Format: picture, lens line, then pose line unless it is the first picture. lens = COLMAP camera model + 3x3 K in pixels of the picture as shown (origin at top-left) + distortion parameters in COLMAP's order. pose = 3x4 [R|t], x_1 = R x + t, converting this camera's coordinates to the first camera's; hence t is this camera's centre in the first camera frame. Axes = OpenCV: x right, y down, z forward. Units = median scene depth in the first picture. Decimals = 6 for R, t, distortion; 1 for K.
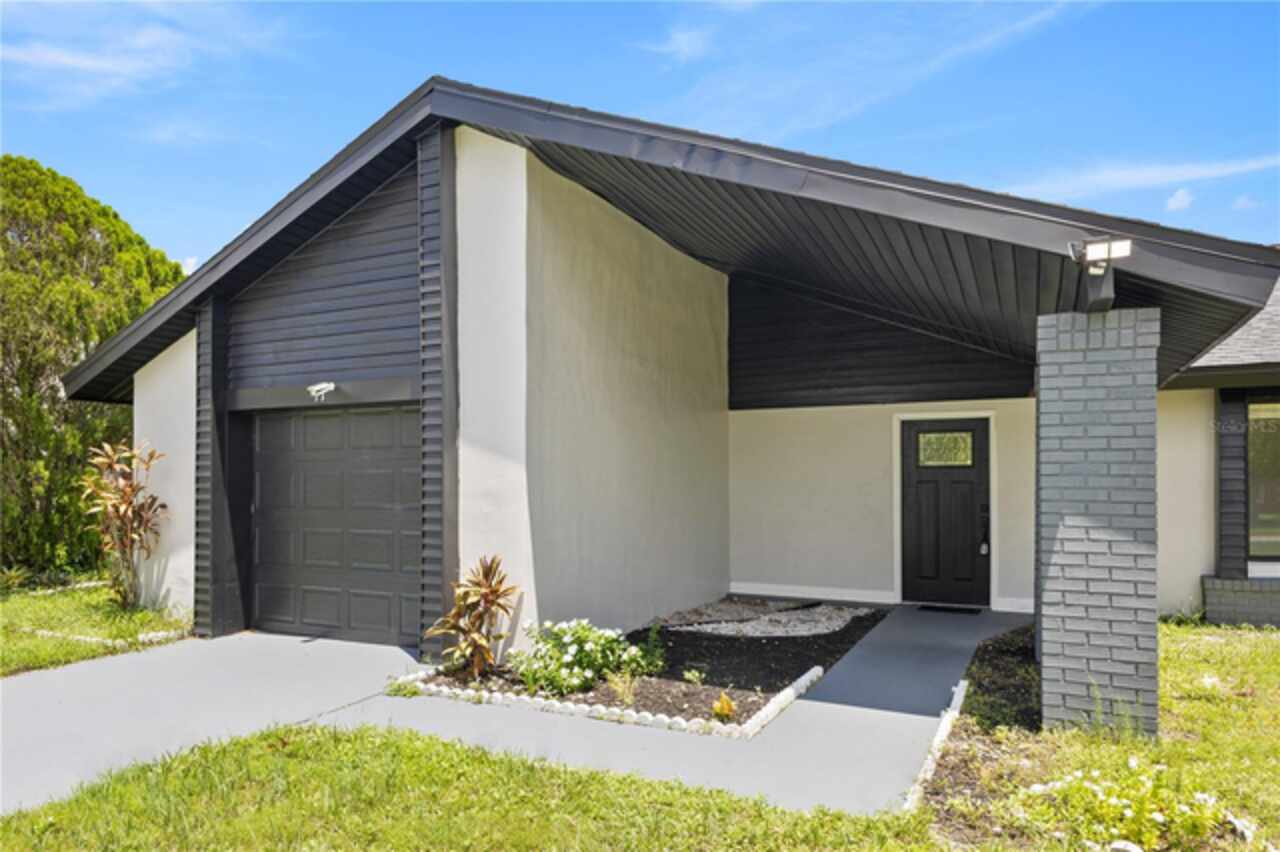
lens RADIAL K [[825.6, 0, 583.0], [0, 825.6, 439.6], [0, 0, 1]] dist [0.014950, 0.002892]
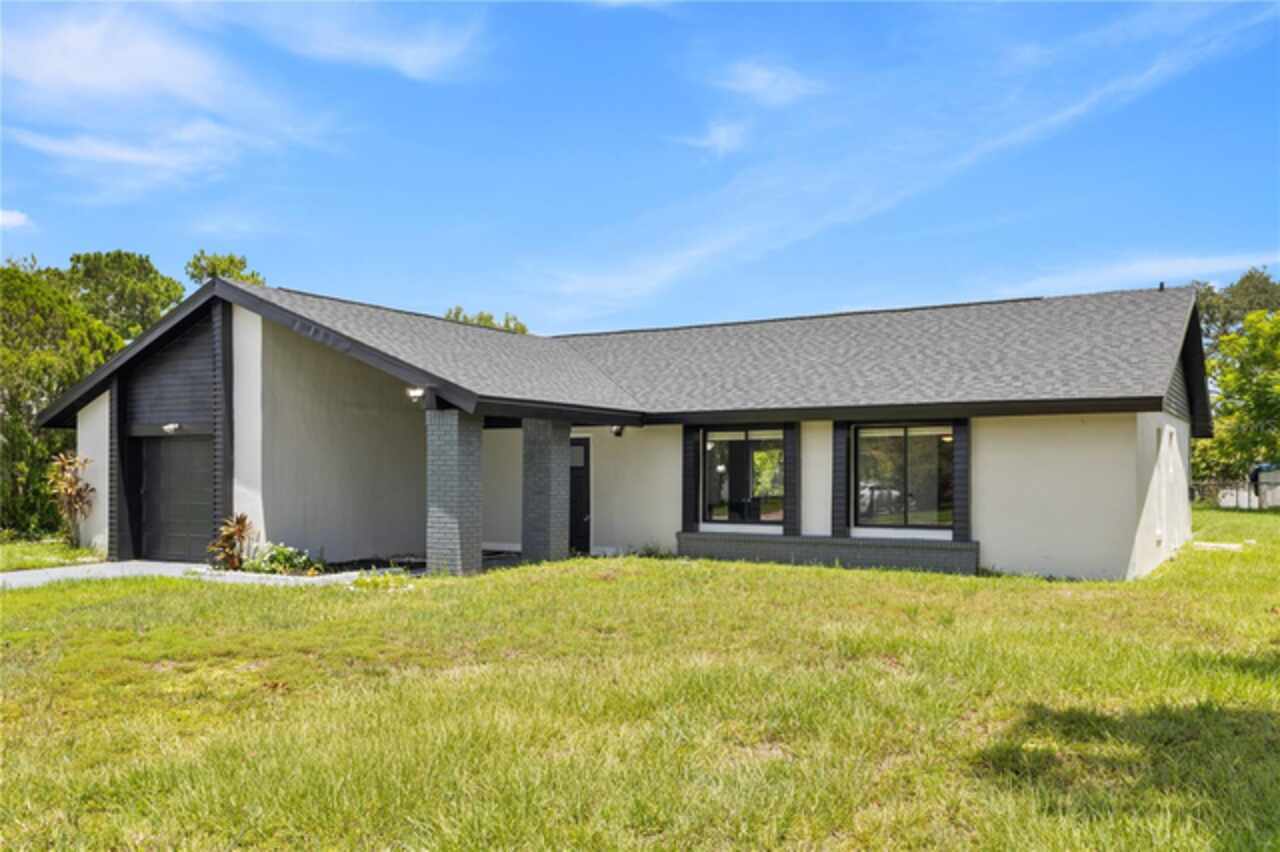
lens RADIAL K [[1036.7, 0, 642.2], [0, 1036.7, 428.3], [0, 0, 1]] dist [0.005061, 0.001636]
pose [[0.999662, 0.002152, -0.025923, 0.697780], [-0.001840, 0.999926, 0.012050, -0.076283], [0.025947, -0.011998, 0.999591, -1.140308]]
